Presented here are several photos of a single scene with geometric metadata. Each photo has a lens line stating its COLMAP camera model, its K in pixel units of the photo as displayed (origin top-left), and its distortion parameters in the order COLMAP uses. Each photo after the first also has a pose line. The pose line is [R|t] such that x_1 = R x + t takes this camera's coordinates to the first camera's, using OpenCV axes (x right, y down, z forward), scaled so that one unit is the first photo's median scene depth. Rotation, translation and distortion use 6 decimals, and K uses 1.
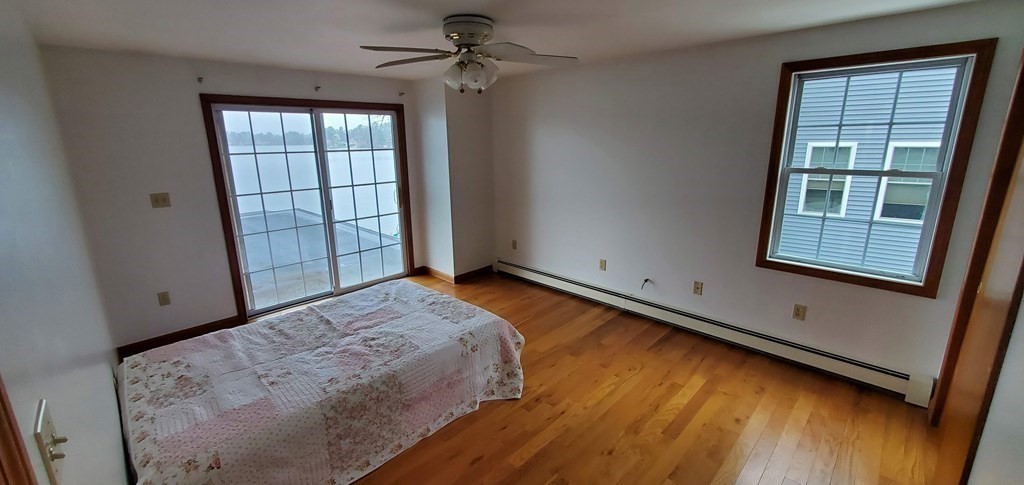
lens RADIAL K [[406.8, 0, 503.2], [0, 406.8, 236.6], [0, 0, 1]] dist [0.002814, -0.002142]
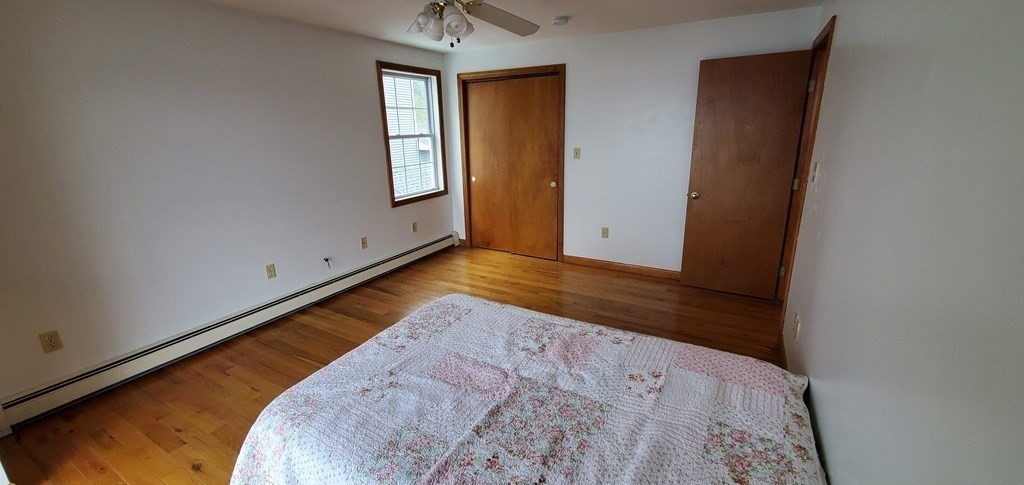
lens RADIAL K [[406.8, 0, 511.1], [0, 406.8, 244.9], [0, 0, 1]] dist [0.002814, -0.002142]
pose [[-0.270100, -0.252090, 0.929245, -0.826523], [0.245828, 0.915074, 0.319699, -0.158886], [-0.930921, 0.314786, -0.185191, 0.930338]]
